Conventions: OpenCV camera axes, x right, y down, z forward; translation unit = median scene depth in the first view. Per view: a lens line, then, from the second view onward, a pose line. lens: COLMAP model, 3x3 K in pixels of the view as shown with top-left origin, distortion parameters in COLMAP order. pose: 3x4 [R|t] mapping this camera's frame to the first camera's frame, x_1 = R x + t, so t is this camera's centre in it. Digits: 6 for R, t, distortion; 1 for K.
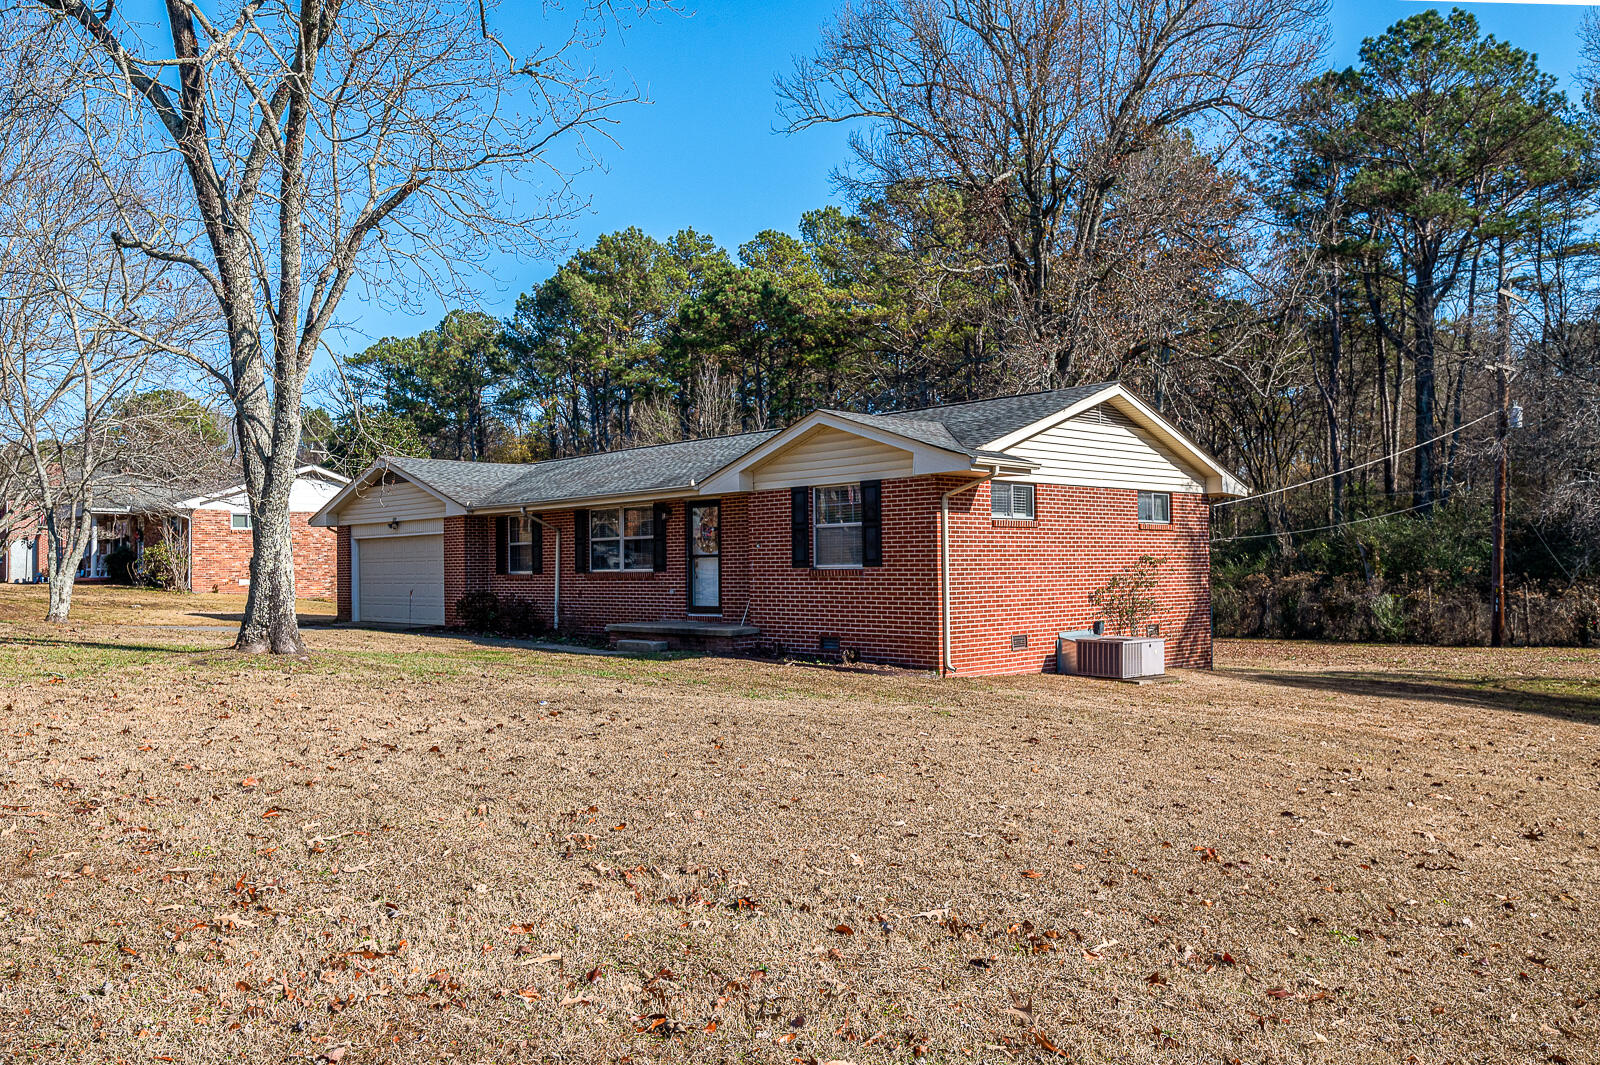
lens RADIAL K [[1089.9, 0, 805.7], [0, 1089.9, 547.8], [0, 0, 1]] dist [0.008108, -0.003431]
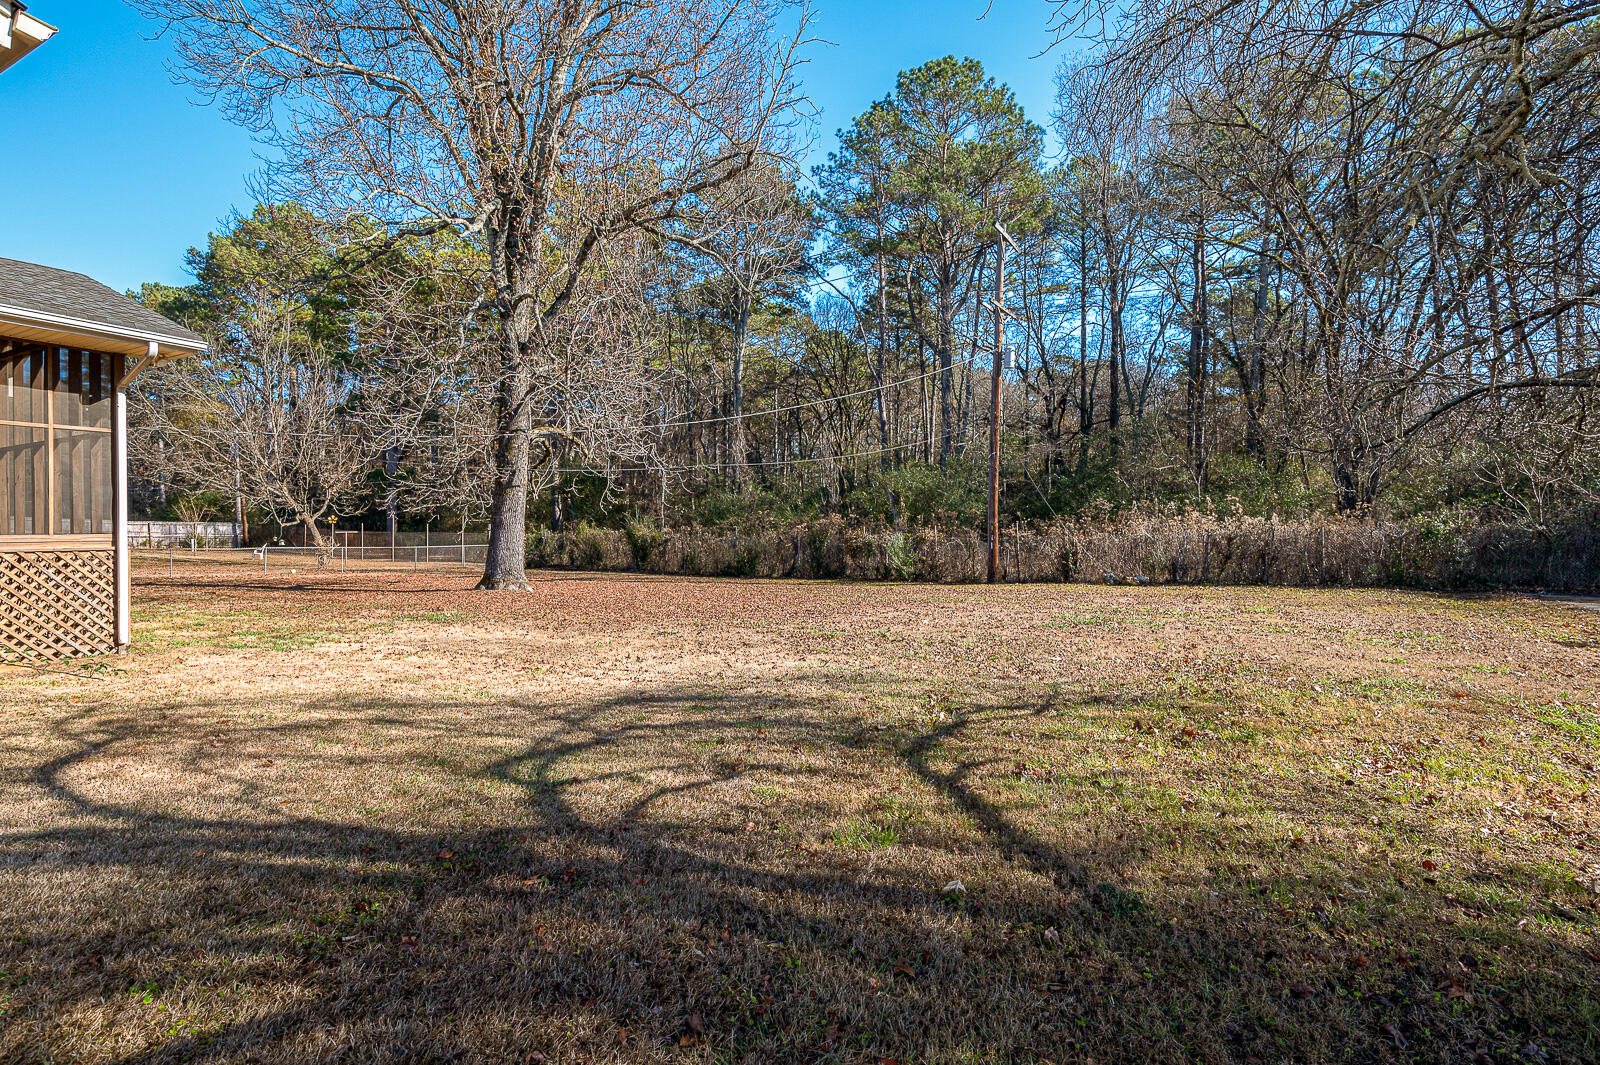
lens RADIAL K [[788.1, 0, 794.4], [0, 788.1, 528.4], [0, 0, 1]] dist [-0.029210, -0.000306]
pose [[0.951777, -0.004814, 0.306754, 0.214530], [-0.002597, 0.999715, 0.023747, 0.020463], [-0.306781, -0.023398, 0.951492, 0.332590]]
